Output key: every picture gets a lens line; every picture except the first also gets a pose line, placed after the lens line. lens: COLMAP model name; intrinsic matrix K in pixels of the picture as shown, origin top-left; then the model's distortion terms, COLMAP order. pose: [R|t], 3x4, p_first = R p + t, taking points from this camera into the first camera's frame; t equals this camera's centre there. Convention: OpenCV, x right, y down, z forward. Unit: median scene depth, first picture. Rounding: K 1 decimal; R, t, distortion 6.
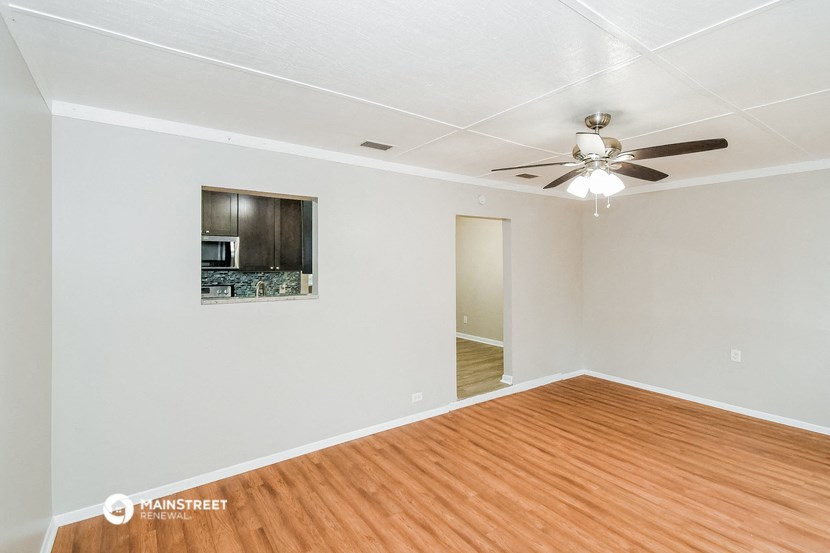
lens RADIAL K [[400.3, 0, 415.5], [0, 400.3, 269.7], [0, 0, 1]] dist [0.002997, -0.002379]
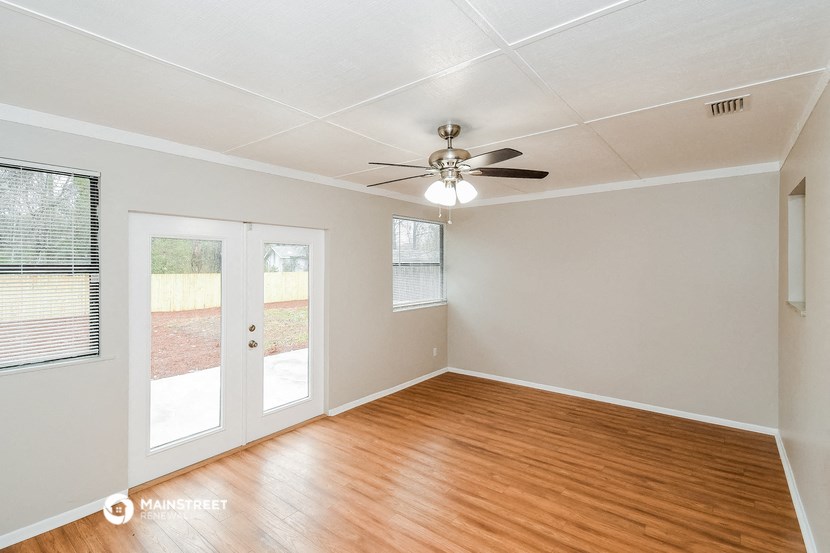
lens RADIAL K [[400.3, 0, 413.2], [0, 400.3, 269.6], [0, 0, 1]] dist [0.002997, -0.002379]
pose [[-0.953372, 0.012466, -0.301541, 0.798620], [0.004149, 0.999594, 0.028205, -0.042639], [0.301770, 0.025638, -0.953036, 1.803739]]
